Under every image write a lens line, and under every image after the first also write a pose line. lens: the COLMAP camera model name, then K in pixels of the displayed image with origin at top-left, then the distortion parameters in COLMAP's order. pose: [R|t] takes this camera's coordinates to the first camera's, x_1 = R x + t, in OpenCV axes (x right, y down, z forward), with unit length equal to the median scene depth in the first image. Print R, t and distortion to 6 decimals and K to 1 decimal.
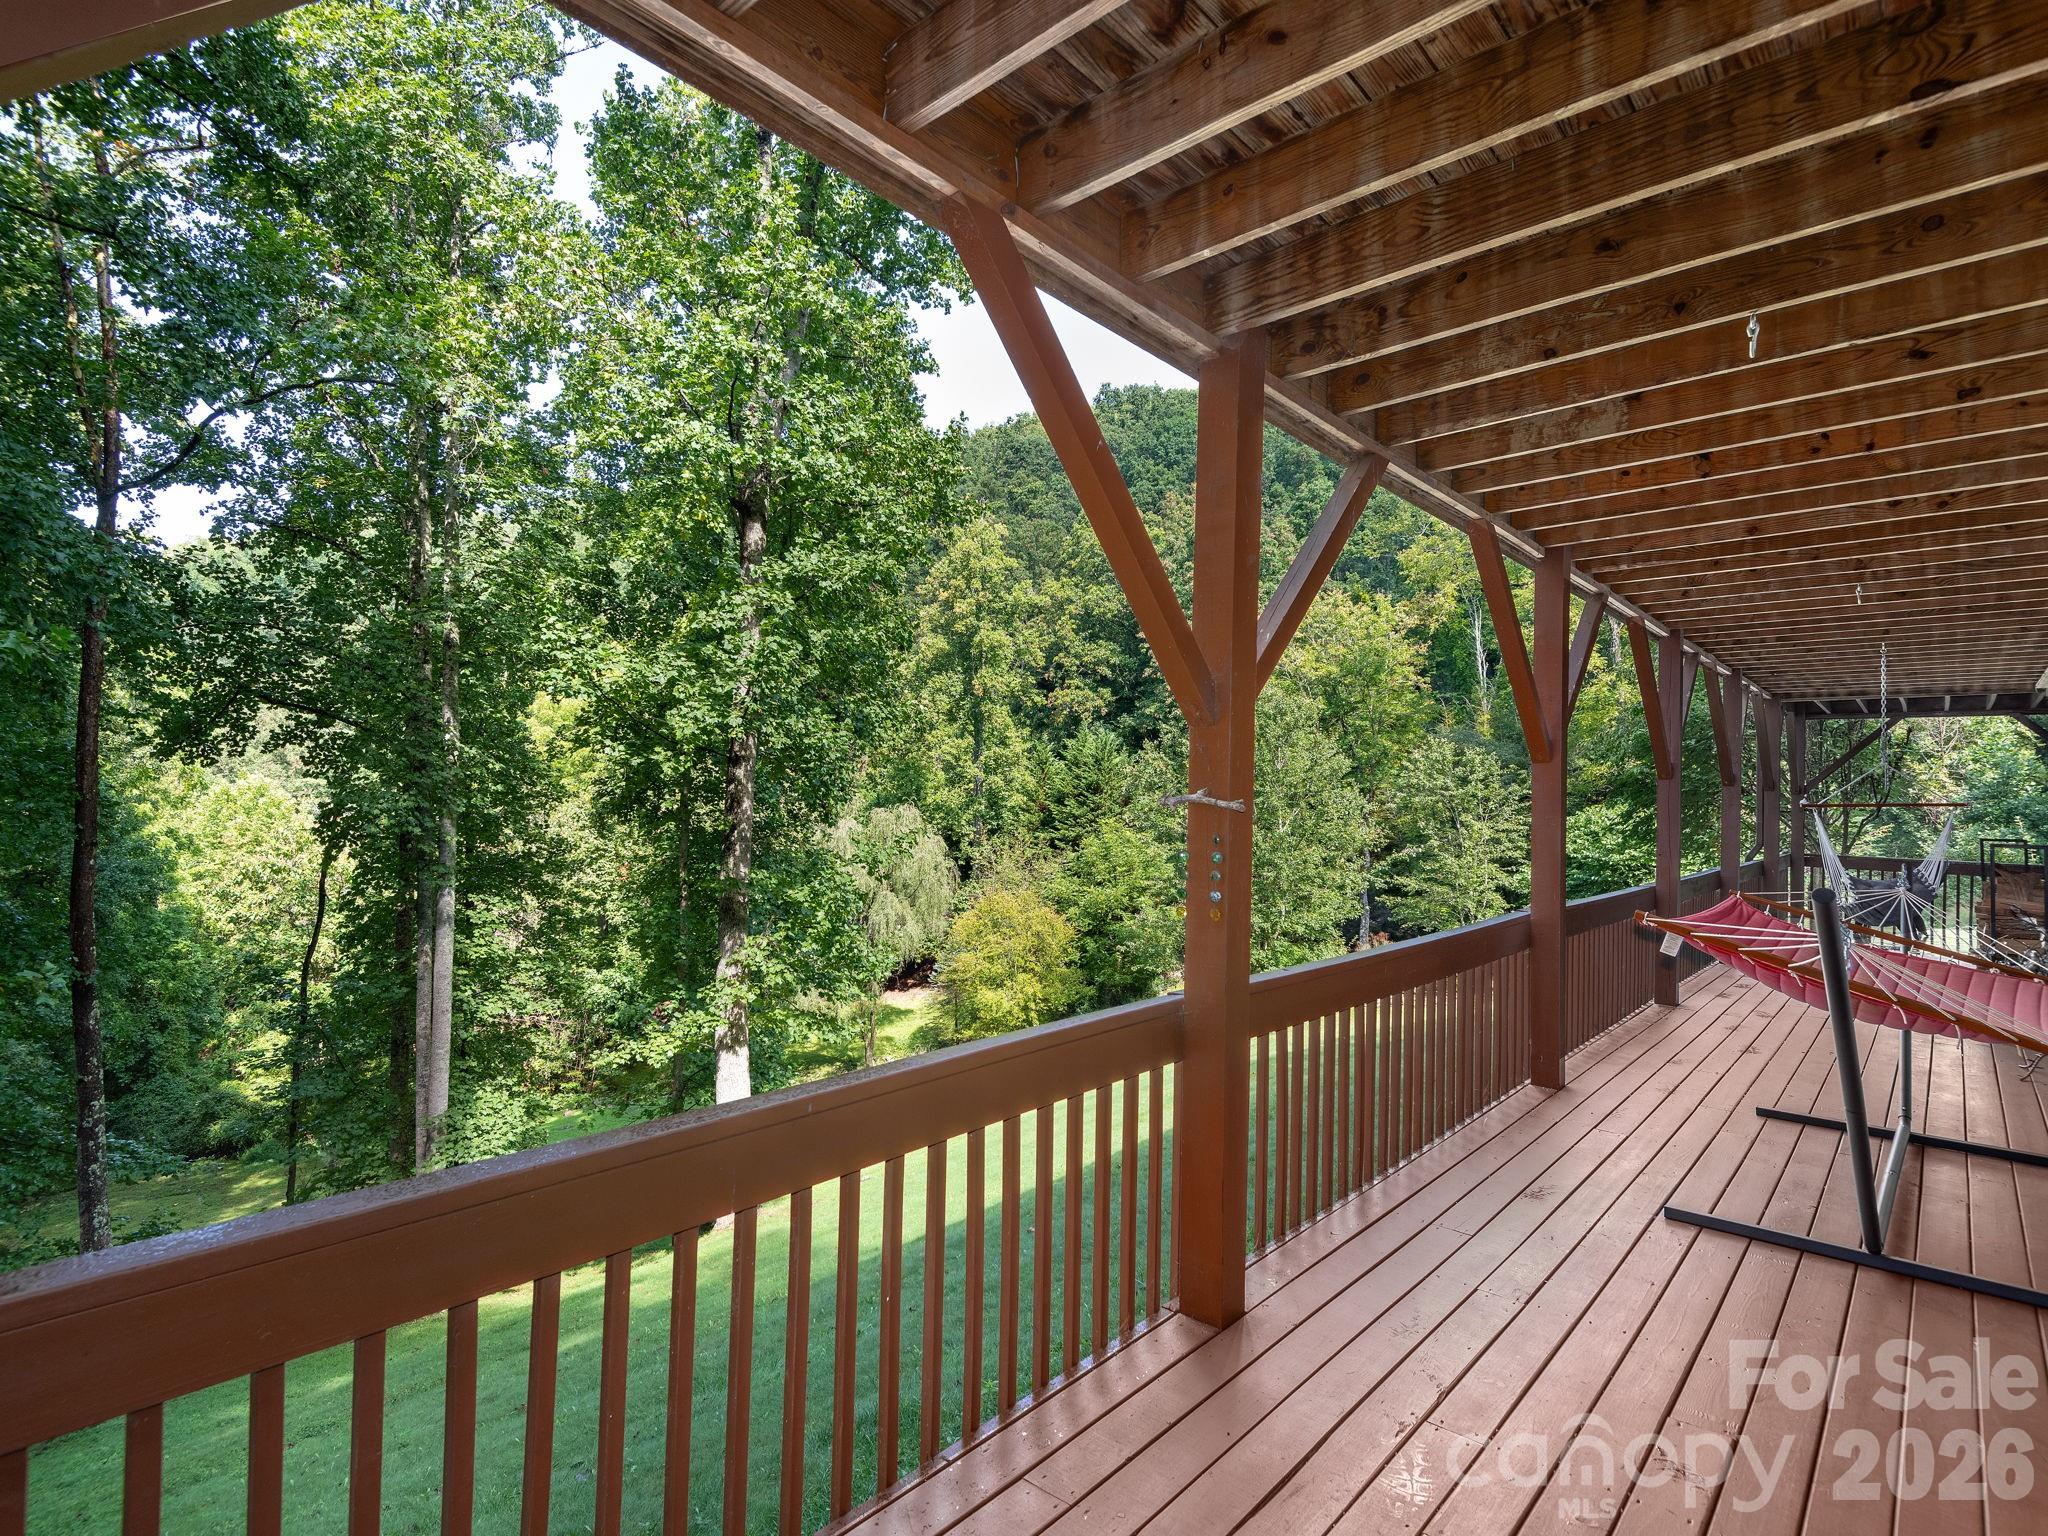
lens RADIAL K [[1044.0, 0, 1024.0], [0, 1044.0, 768.0], [0, 0, 1]] dist [0.030576, -0.024095]
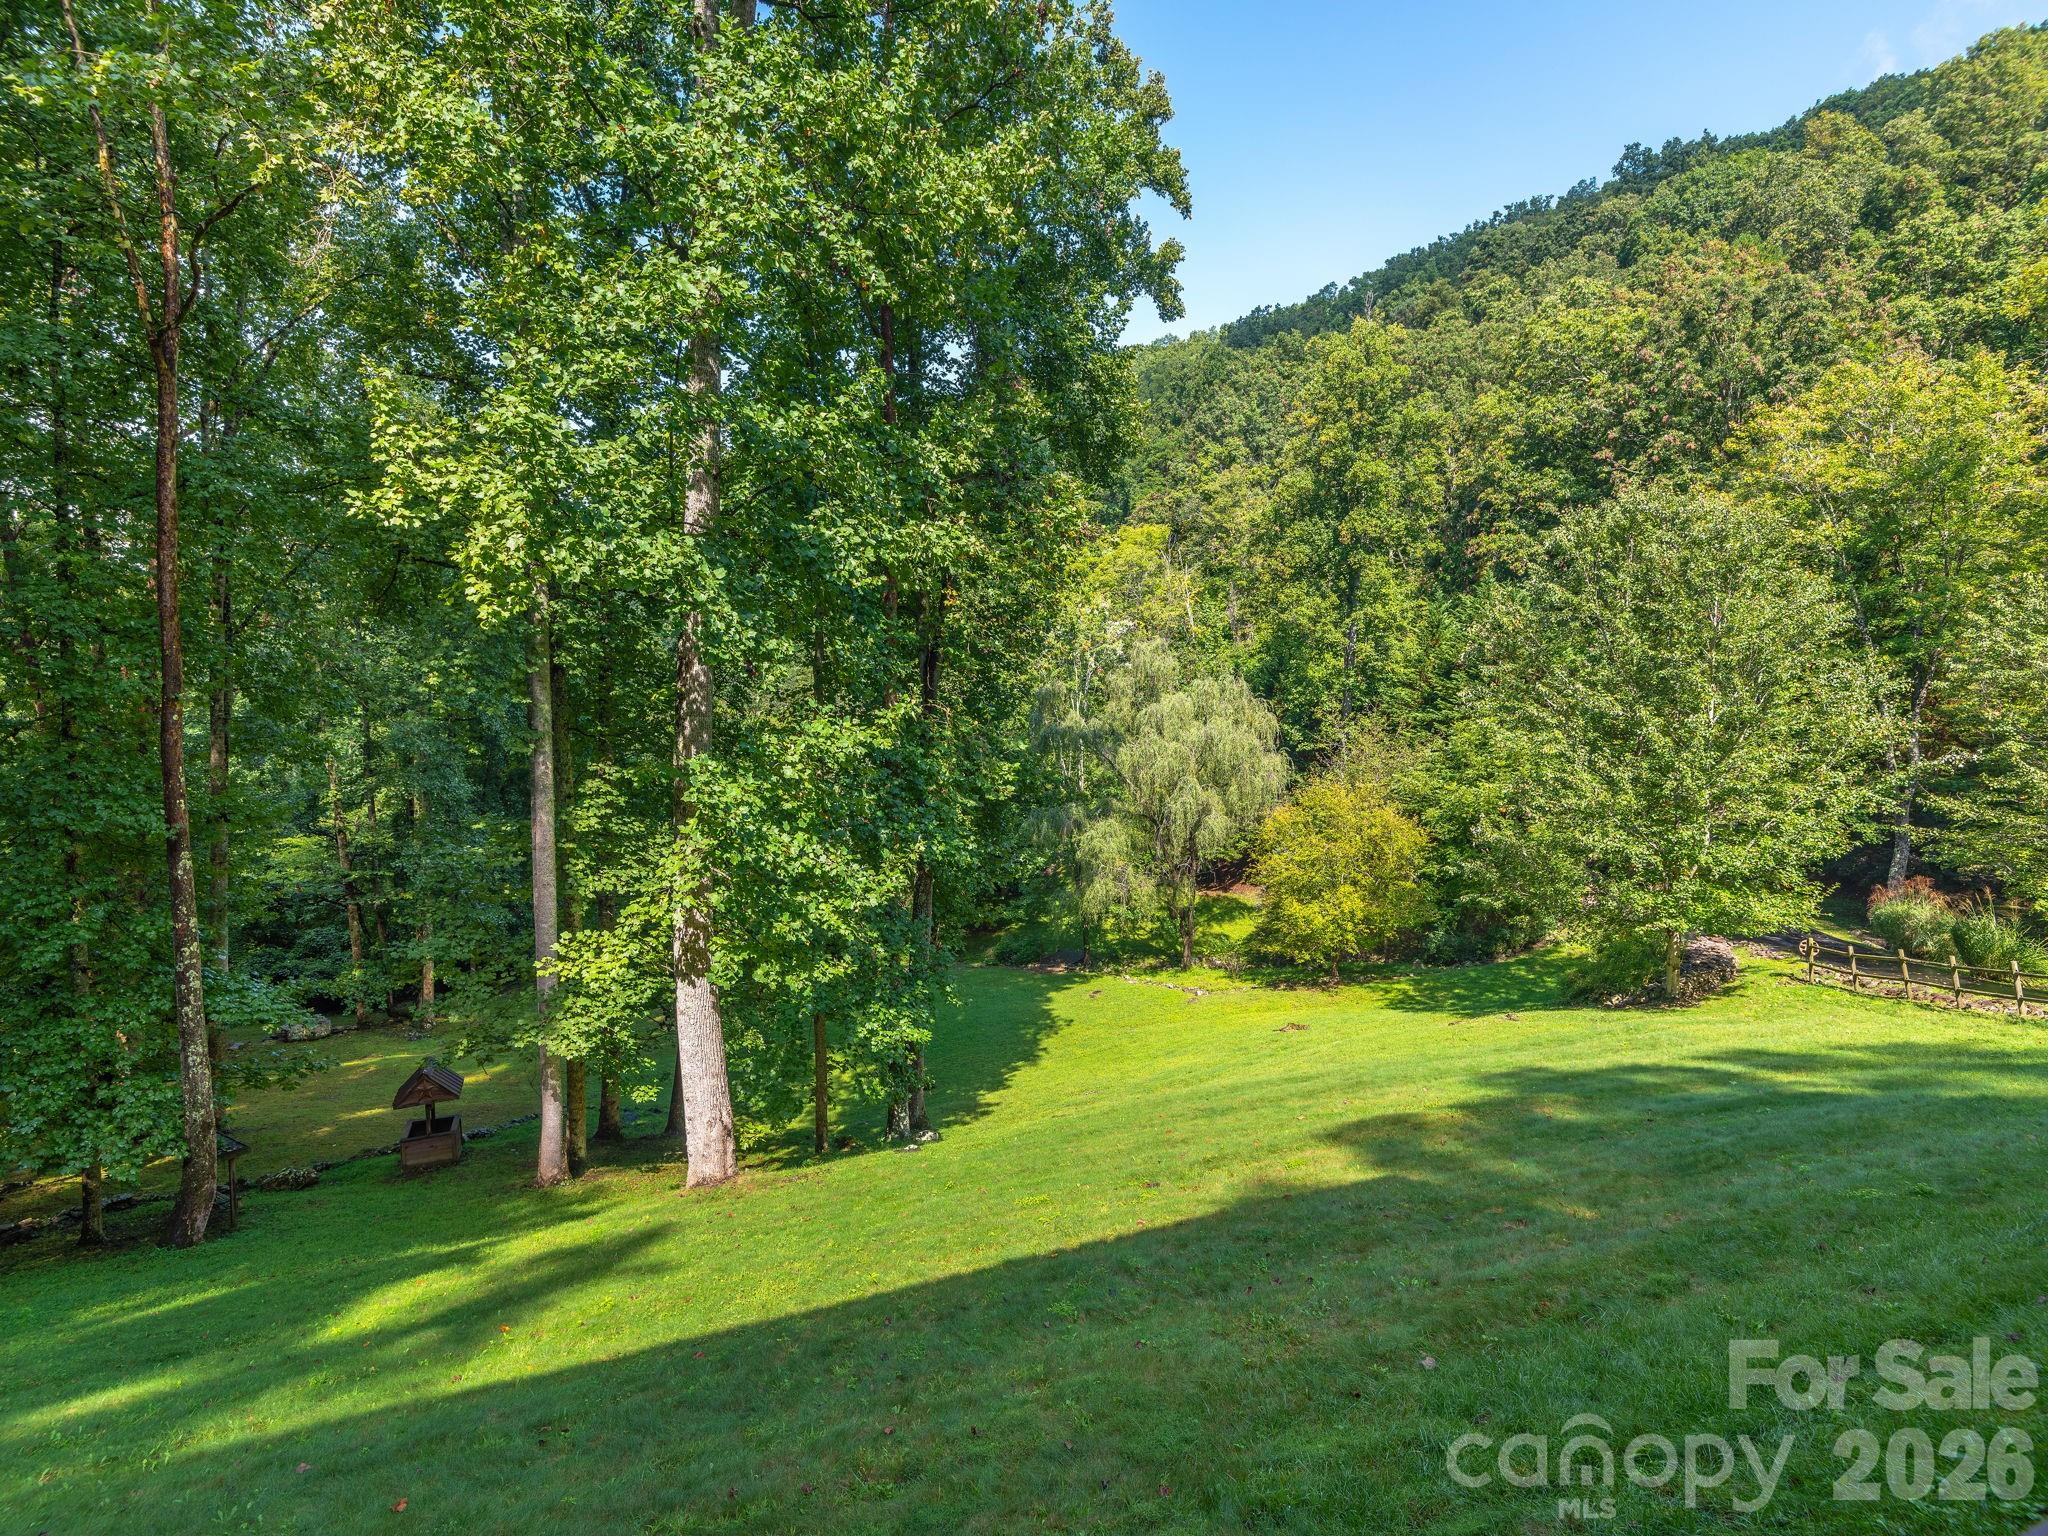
lens RADIAL K [[1044.0, 0, 1024.0], [0, 1044.0, 768.0], [0, 0, 1]] dist [0.030576, -0.024095]
pose [[0.903328, 0.050201, -0.426003, 0.088105], [0.002187, 0.992576, 0.121604, 0.005259], [0.428945, -0.110780, 0.896512, 0.133798]]
